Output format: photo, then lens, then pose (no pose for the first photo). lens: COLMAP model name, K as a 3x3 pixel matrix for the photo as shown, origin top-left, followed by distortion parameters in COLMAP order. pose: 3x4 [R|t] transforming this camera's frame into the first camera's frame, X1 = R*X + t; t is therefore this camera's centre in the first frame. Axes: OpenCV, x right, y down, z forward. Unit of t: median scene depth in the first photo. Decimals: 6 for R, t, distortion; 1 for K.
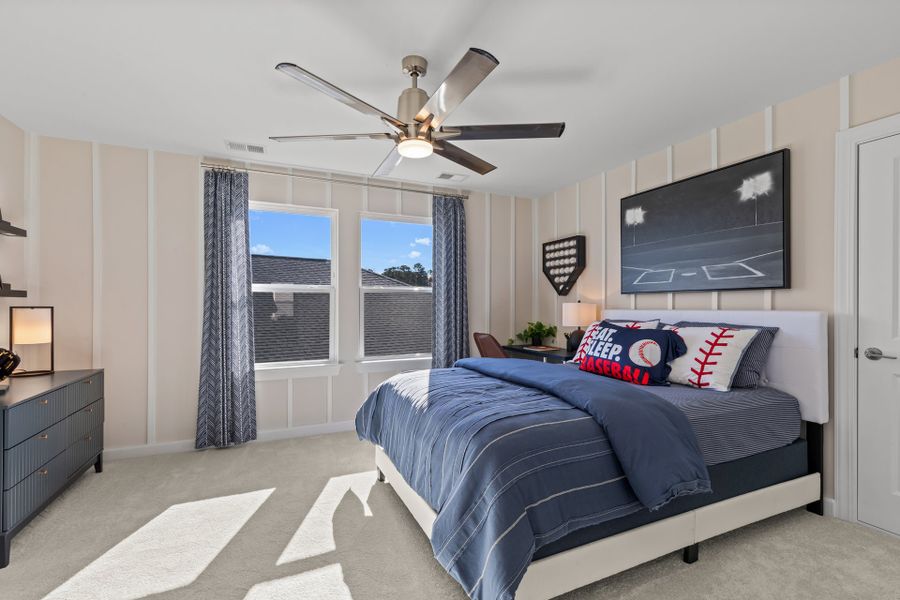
lens RADIAL K [[409.9, 0, 453.0], [0, 409.9, 293.8], [0, 0, 1]] dist [0.003423, 0.000022]
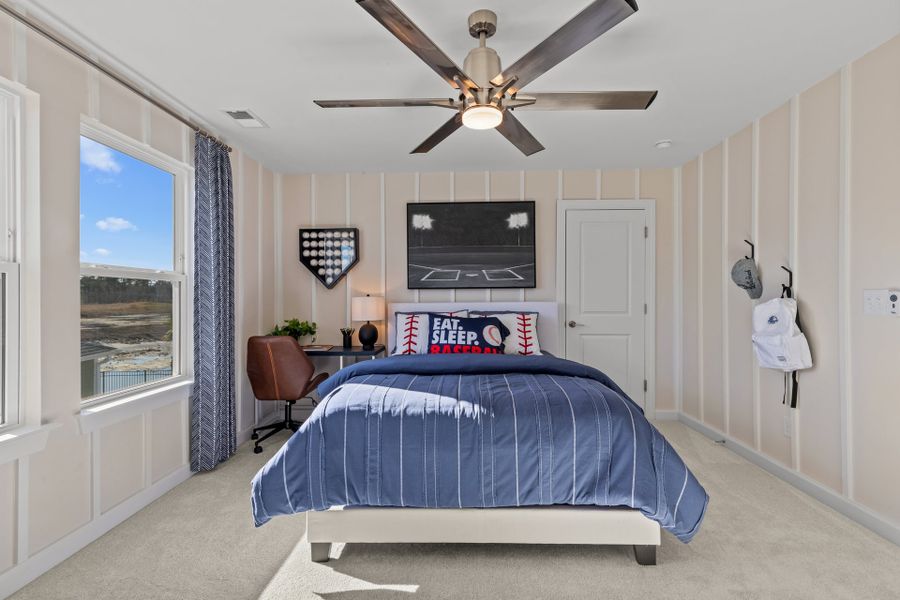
lens RADIAL K [[409.9, 0, 453.0], [0, 409.9, 293.8], [0, 0, 1]] dist [0.003423, 0.000022]
pose [[0.435076, 0.007538, 0.900362, -0.618268], [-0.020037, 0.999798, 0.001312, 0.011364], [-0.900171, -0.018611, 0.435140, 0.465240]]
